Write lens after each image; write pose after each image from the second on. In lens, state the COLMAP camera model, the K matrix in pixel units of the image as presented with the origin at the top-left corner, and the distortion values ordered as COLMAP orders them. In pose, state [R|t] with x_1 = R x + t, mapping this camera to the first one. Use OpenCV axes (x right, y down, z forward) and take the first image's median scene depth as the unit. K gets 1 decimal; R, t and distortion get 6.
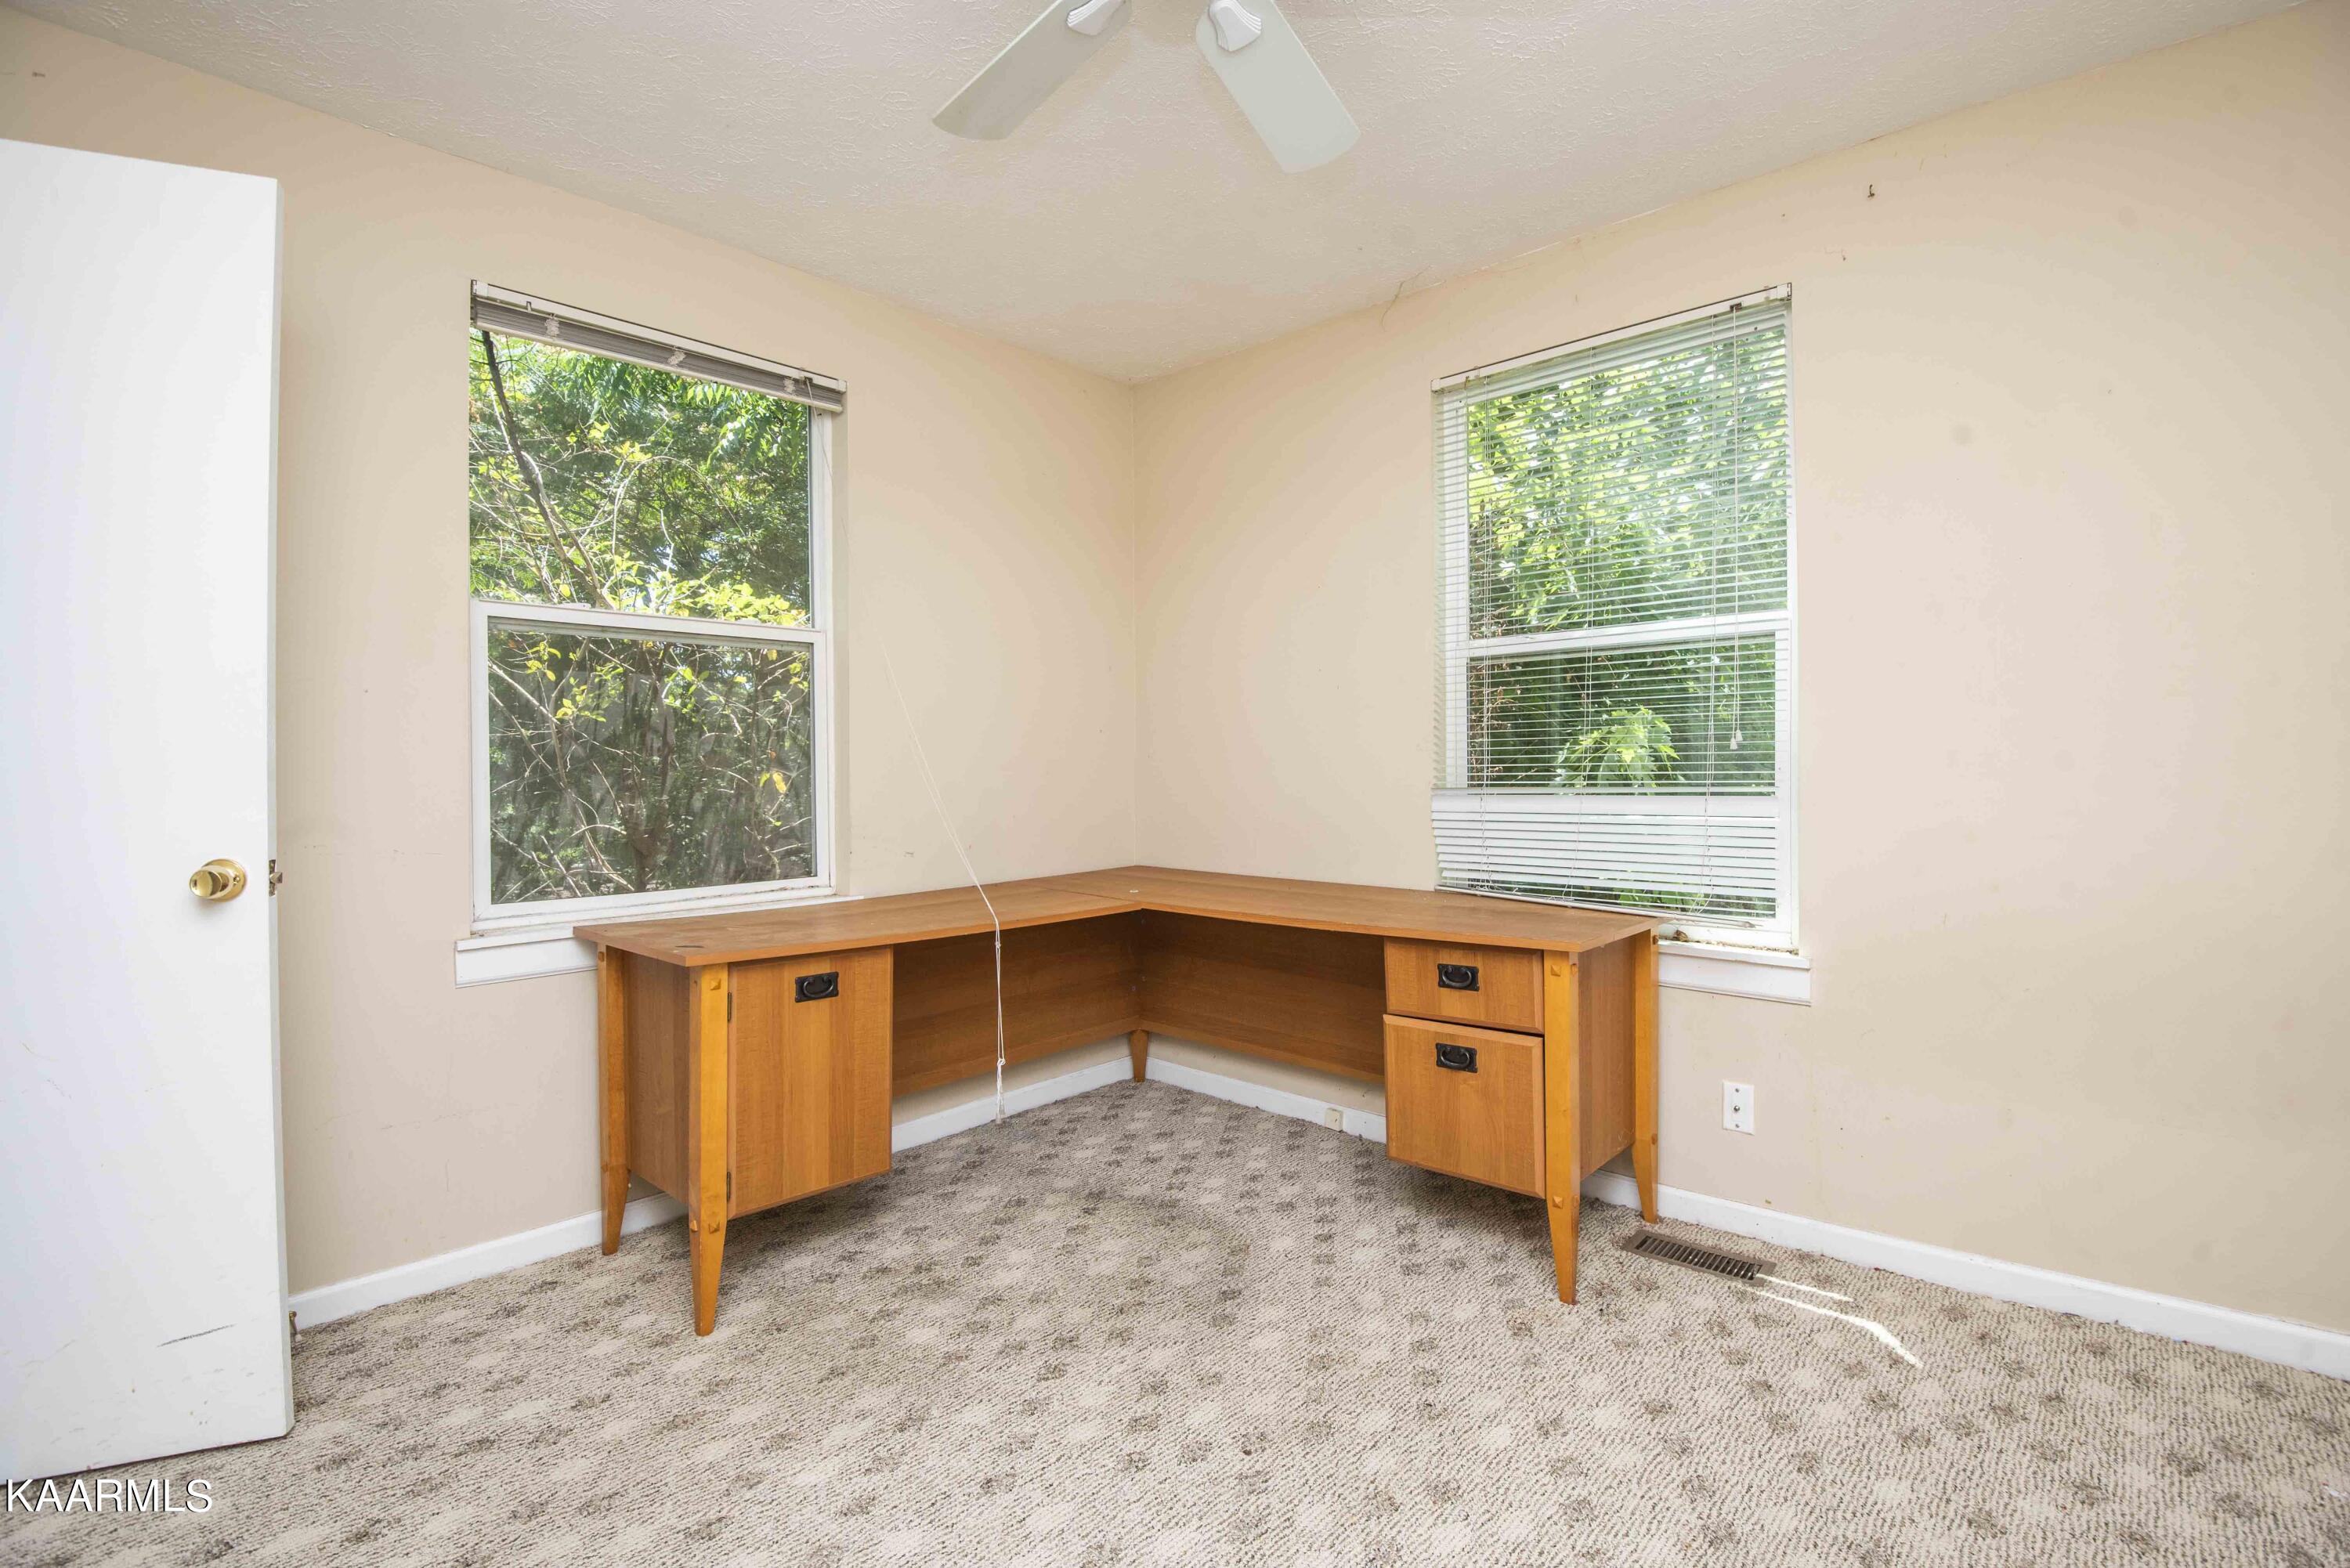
lens RADIAL K [[1077.4, 0, 1187.1], [0, 1077.4, 775.7], [0, 0, 1]] dist [-0.009652, -0.015211]
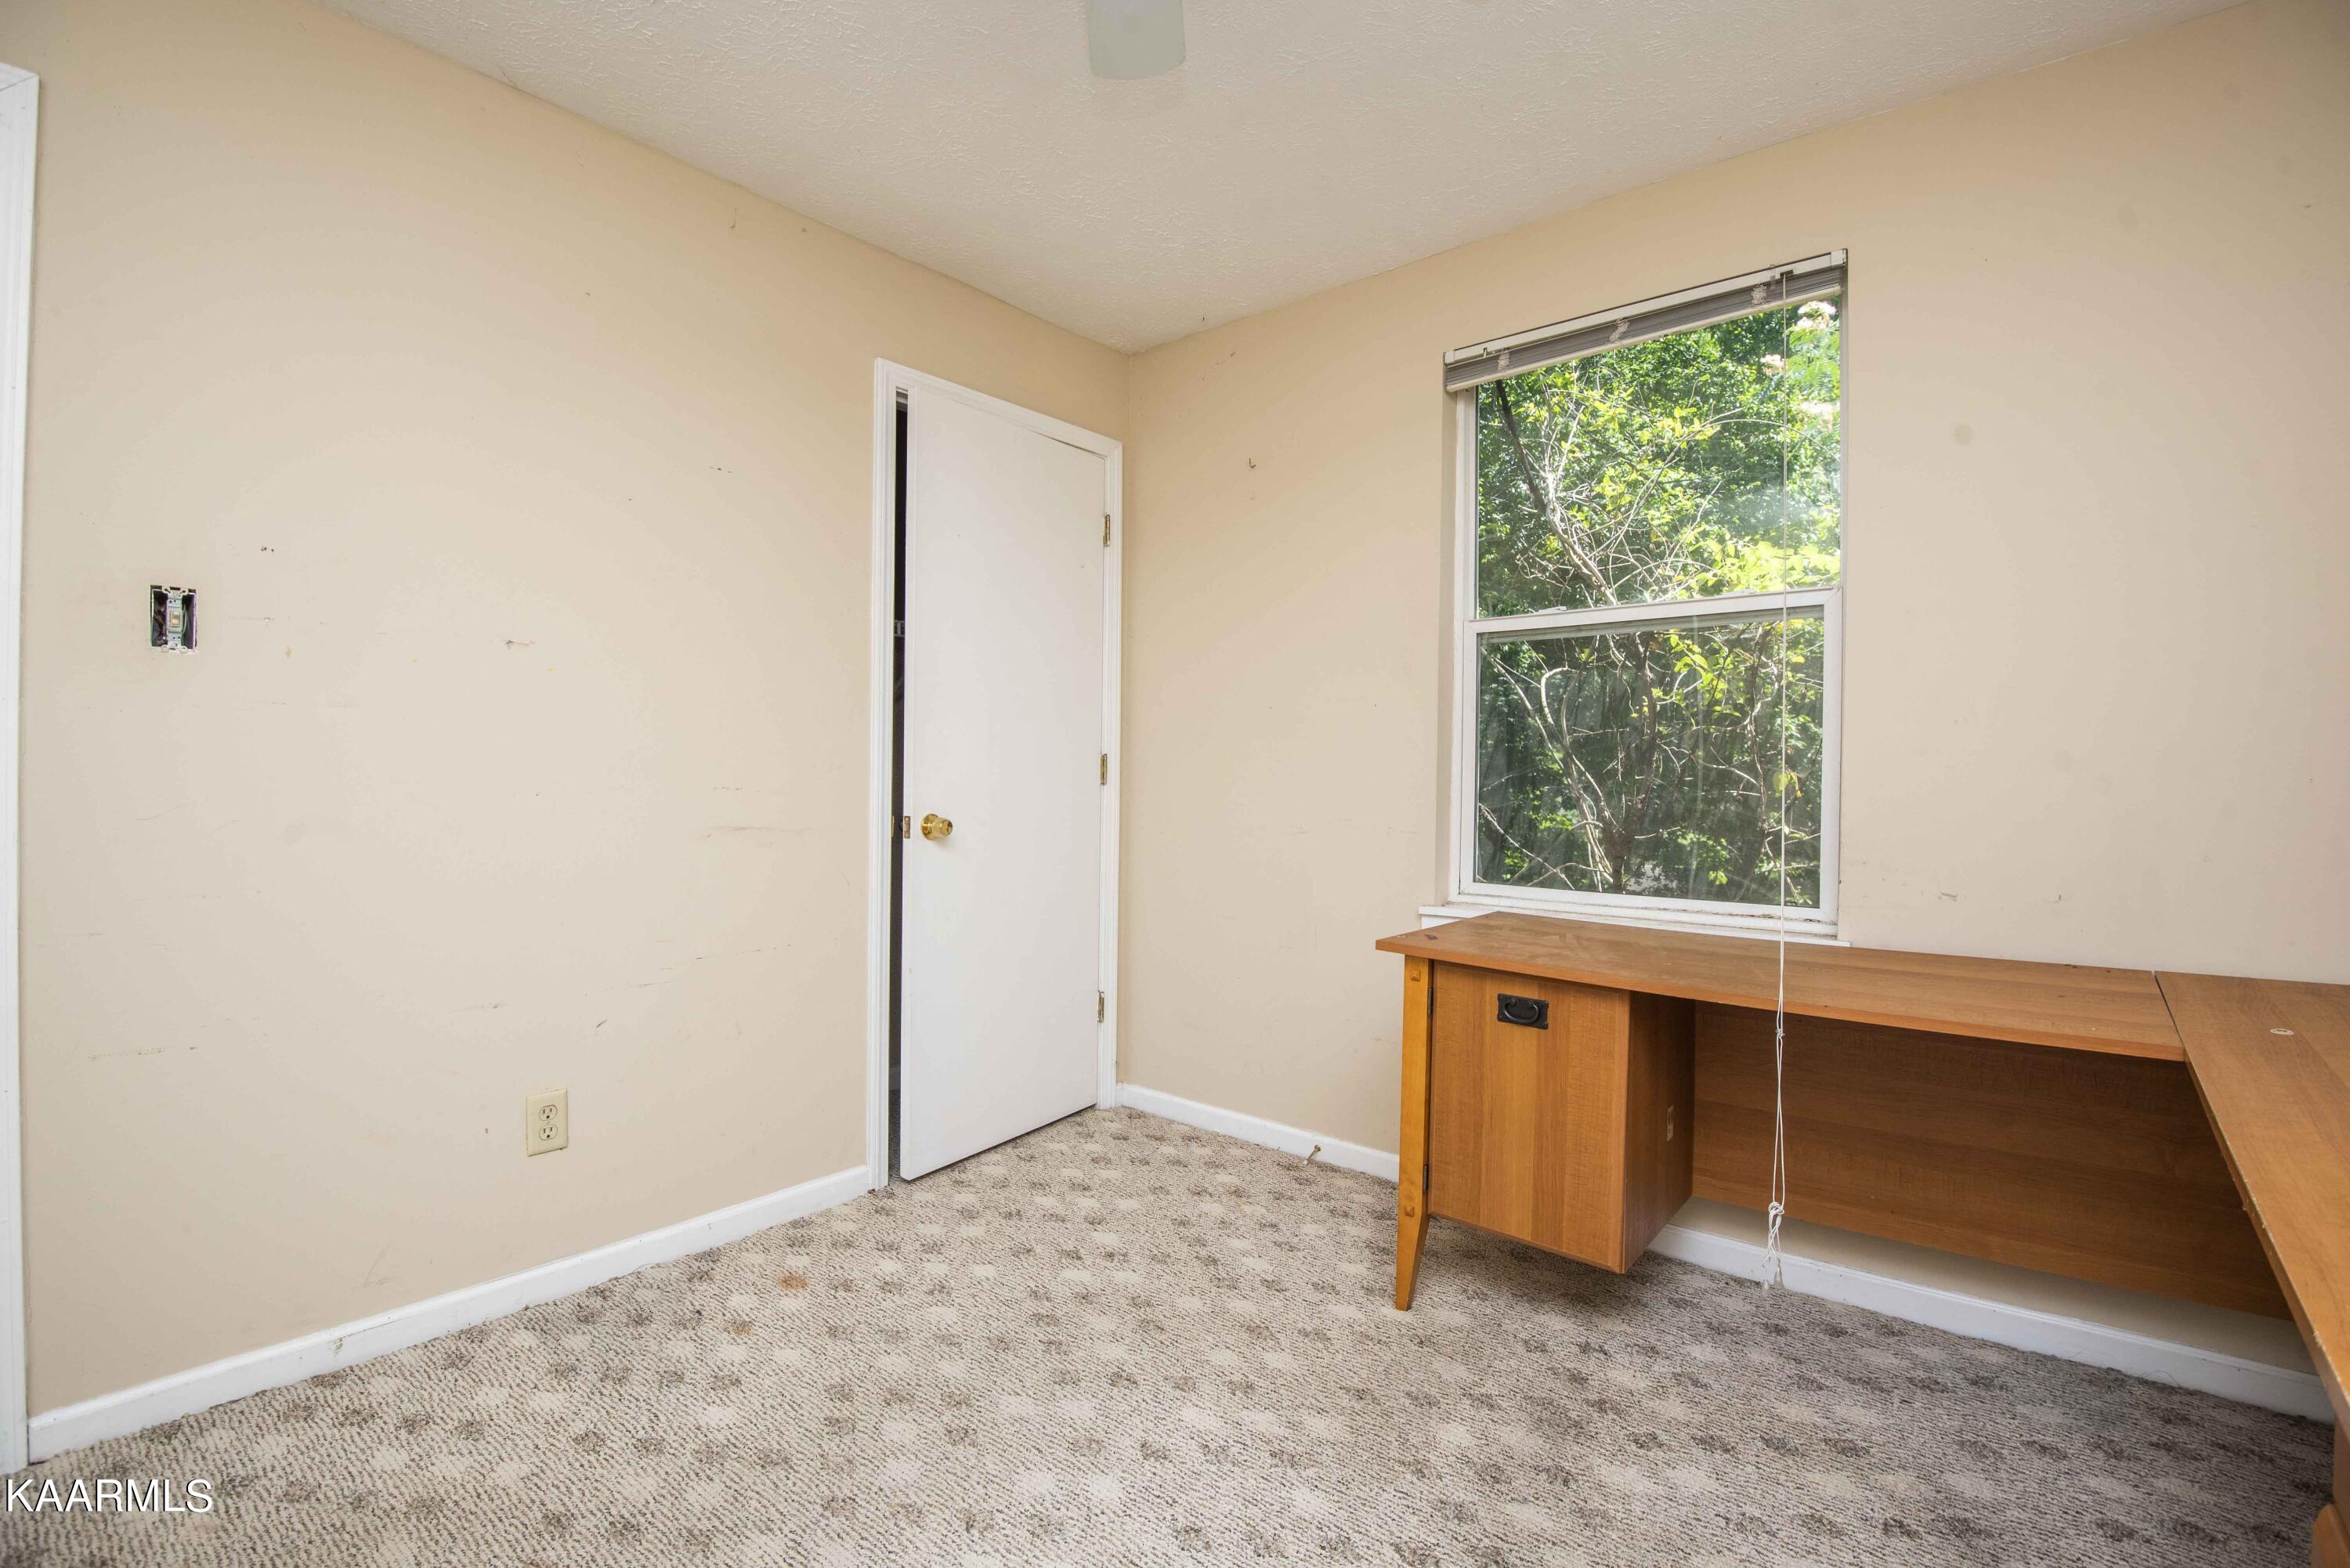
lens RADIAL K [[1077.4, 0, 1187.1], [0, 1077.4, 775.7], [0, 0, 1]] dist [-0.009652, -0.015211]
pose [[0.048611, 0.015196, -0.998702, 0.525462], [-0.014377, 0.999791, 0.014513, -0.007943], [0.998714, 0.013653, 0.048819, 0.671264]]
